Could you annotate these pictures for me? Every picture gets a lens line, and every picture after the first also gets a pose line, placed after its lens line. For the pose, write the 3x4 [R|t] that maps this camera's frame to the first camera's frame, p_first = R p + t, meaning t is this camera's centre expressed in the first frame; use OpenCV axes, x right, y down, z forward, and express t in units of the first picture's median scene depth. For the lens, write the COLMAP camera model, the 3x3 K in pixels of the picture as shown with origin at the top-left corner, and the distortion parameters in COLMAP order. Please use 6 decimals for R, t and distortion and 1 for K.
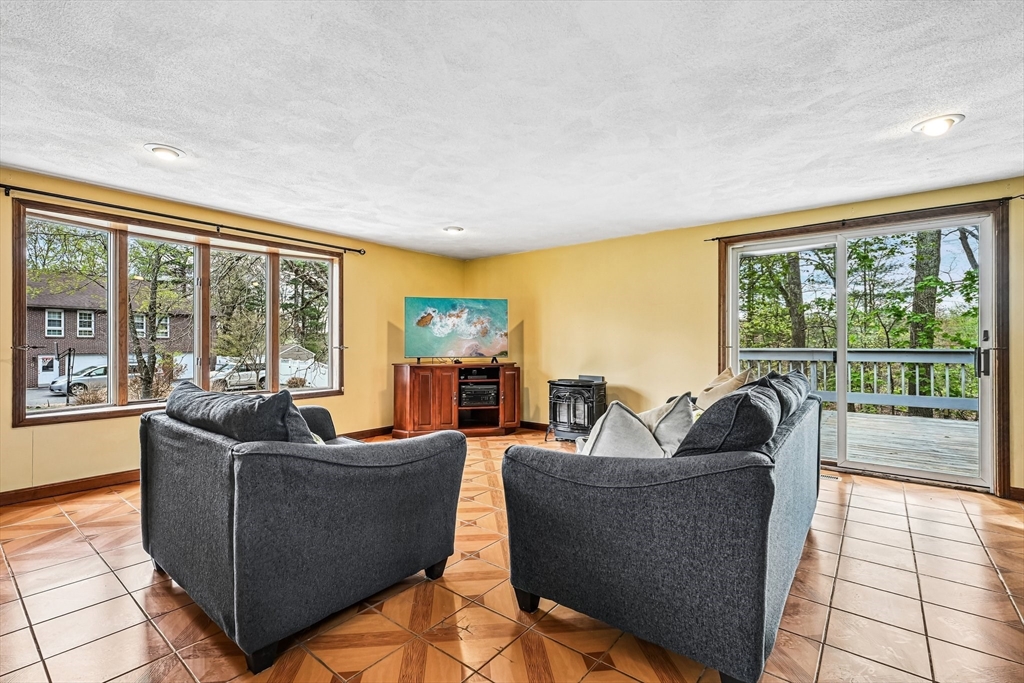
lens RADIAL K [[460.6, 0, 506.7], [0, 460.6, 338.2], [0, 0, 1]] dist [0.009051, -0.000577]
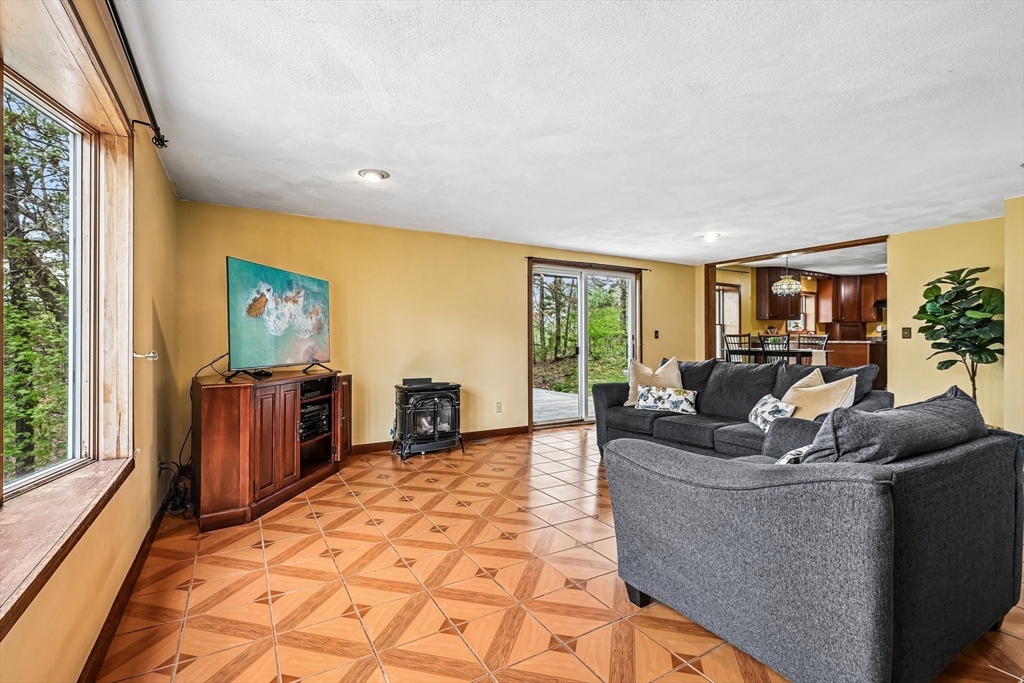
lens RADIAL K [[460.6, 0, 510.9], [0, 460.6, 334.2], [0, 0, 1]] dist [0.009051, -0.000577]
pose [[0.329903, 0.005688, 0.943998, -0.599509], [-0.010502, 0.999942, -0.002355, -0.005480], [-0.943956, -0.009137, 0.329944, 0.530468]]
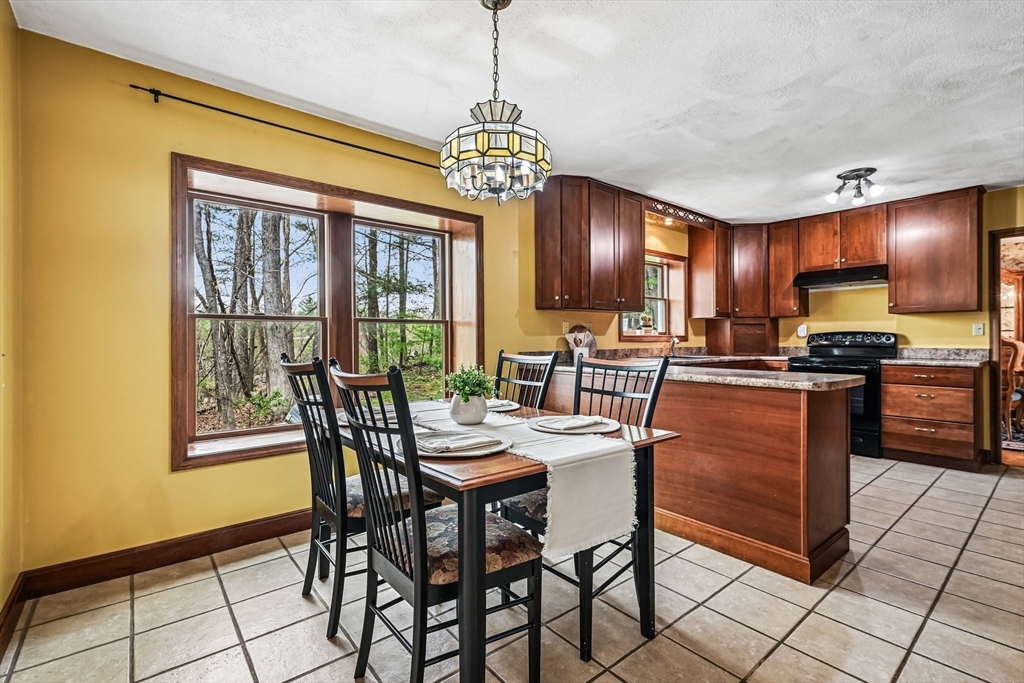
lens RADIAL K [[460.6, 0, 510.3], [0, 460.6, 340.7], [0, 0, 1]] dist [0.009051, -0.000577]
pose [[0.199649, -0.010454, 0.979812, 0.679202], [-0.005756, 0.999913, 0.011842, -0.035430], [-0.979851, -0.008004, 0.199572, 0.117678]]
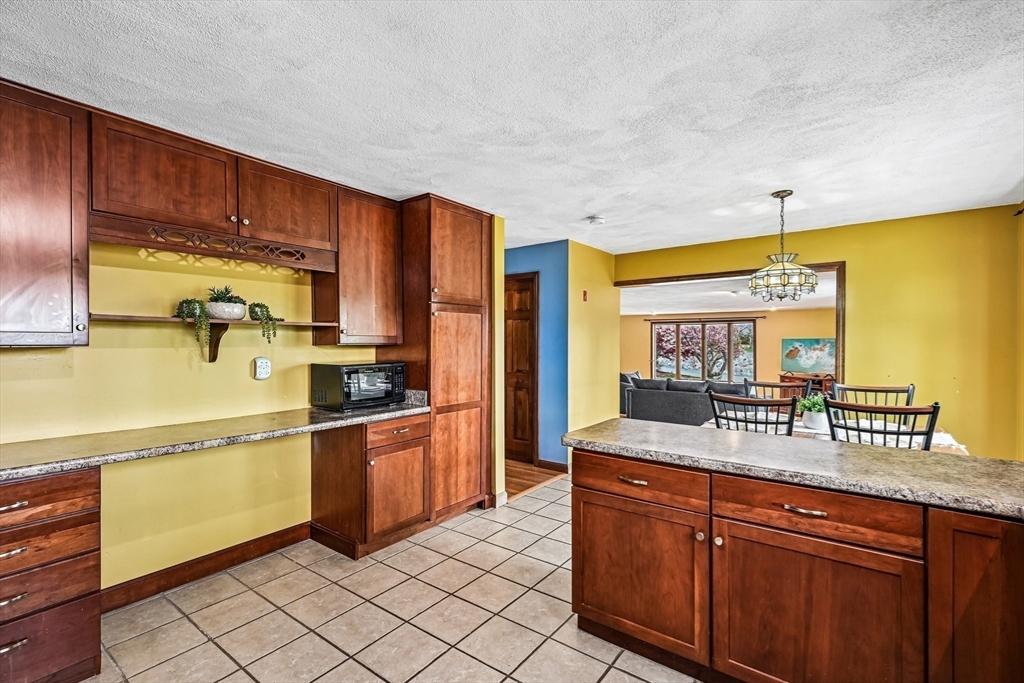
lens RADIAL K [[460.6, 0, 513.0], [0, 460.6, 339.0], [0, 0, 1]] dist [0.009051, -0.000577]
pose [[0.045979, -0.011348, -0.998878, 1.608318], [0.009430, 0.999896, -0.010926, -0.079104], [0.998898, -0.008917, 0.046081, -0.195579]]
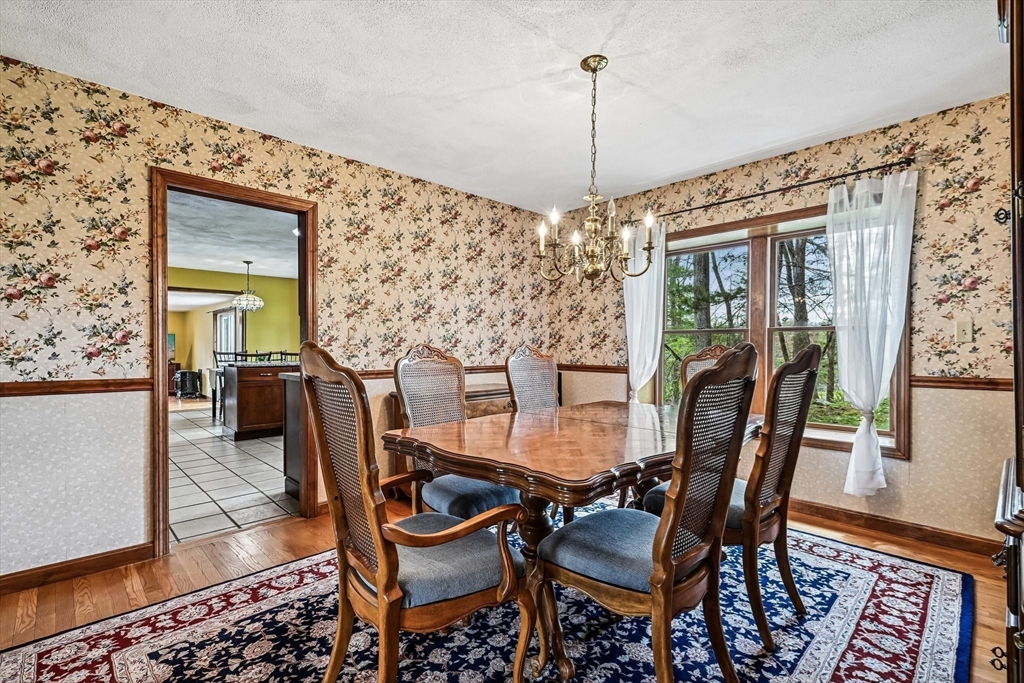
lens RADIAL K [[460.6, 0, 517.1], [0, 460.6, 350.2], [0, 0, 1]] dist [0.009051, -0.000577]
pose [[0.994588, -0.004079, -0.103819, 1.928872], [0.006212, 0.999776, 0.020234, -0.043859], [0.103714, -0.020769, 0.994390, -1.074559]]
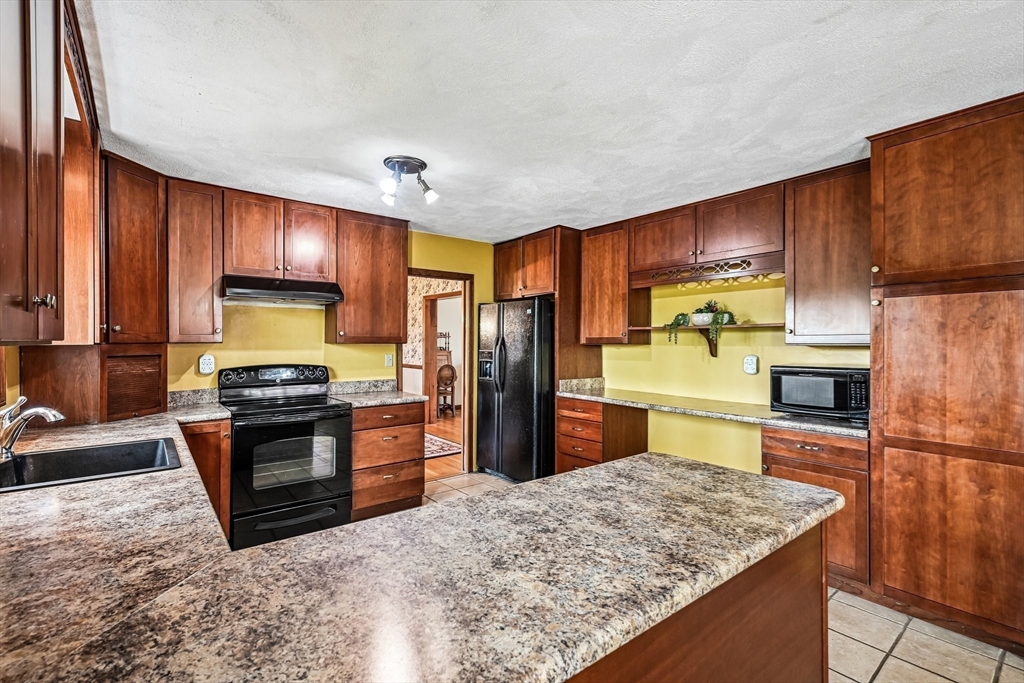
lens RADIAL K [[460.6, 0, 509.4], [0, 460.6, 342.4], [0, 0, 1]] dist [0.009051, -0.000577]
pose [[-0.976143, -0.005794, 0.217051, 1.235319], [-0.007311, 0.999954, -0.006185, -0.077608], [-0.217005, -0.007625, -0.976141, 0.228916]]
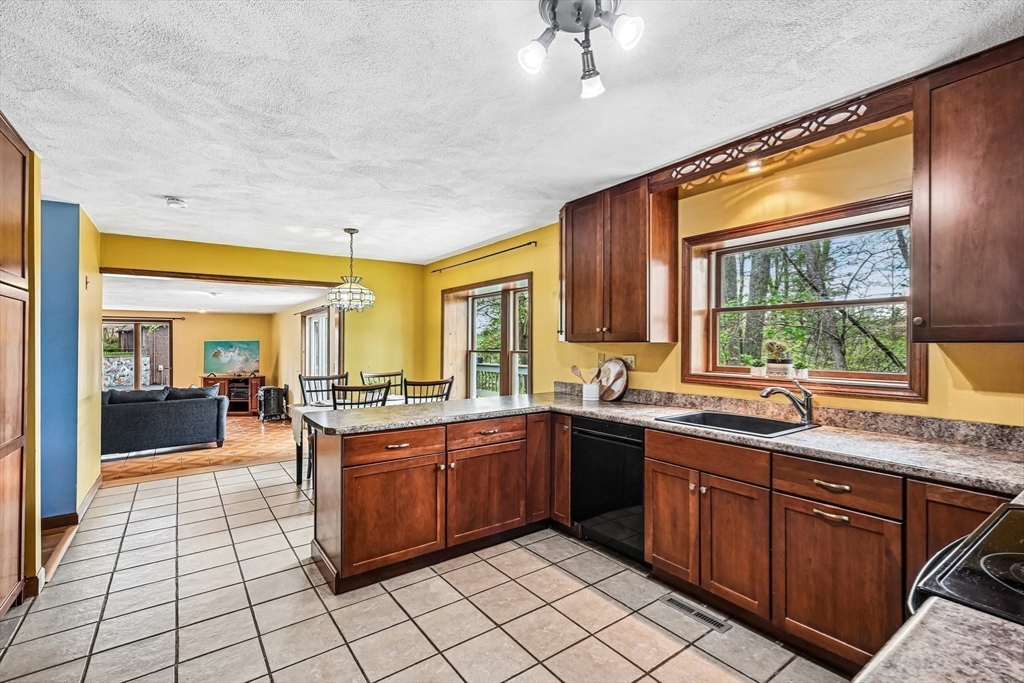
lens RADIAL K [[460.6, 0, 513.1], [0, 460.6, 342.9], [0, 0, 1]] dist [0.009051, -0.000577]
pose [[0.966427, -0.009169, -0.256777, 1.491318], [0.011066, 0.999921, 0.005947, -0.080729], [0.256702, -0.008589, 0.966452, -0.524533]]
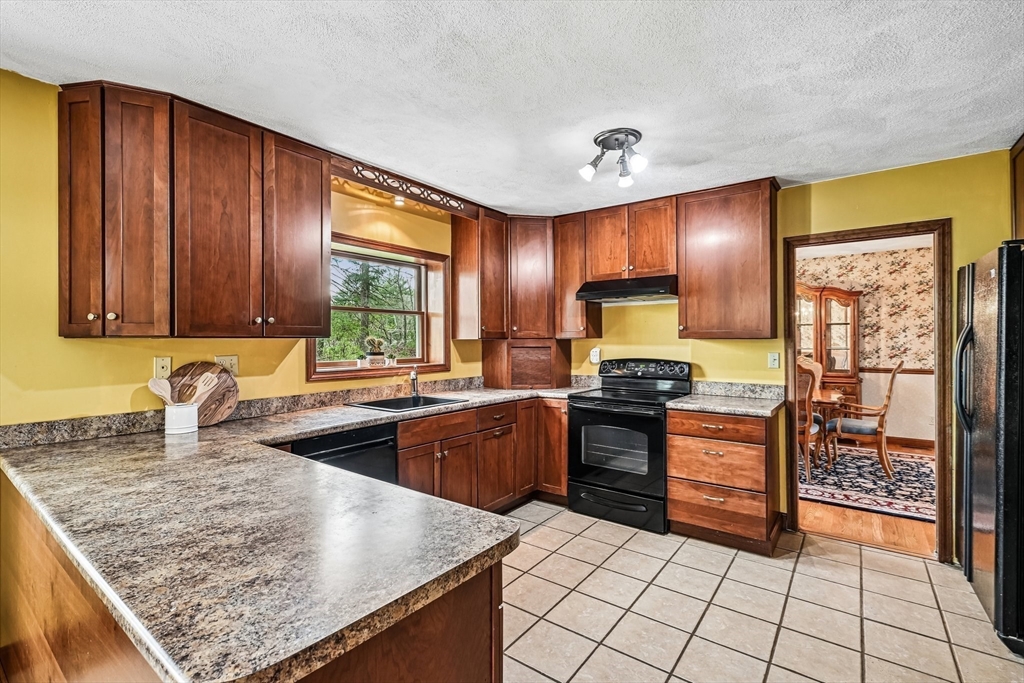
lens RADIAL K [[460.6, 0, 511.9], [0, 460.6, 337.0], [0, 0, 1]] dist [0.009051, -0.000577]
pose [[-0.040268, -0.000708, 0.999189, 1.002354], [-0.007053, 0.999975, 0.000425, -0.079274], [-0.999164, -0.007030, -0.040272, -0.125133]]
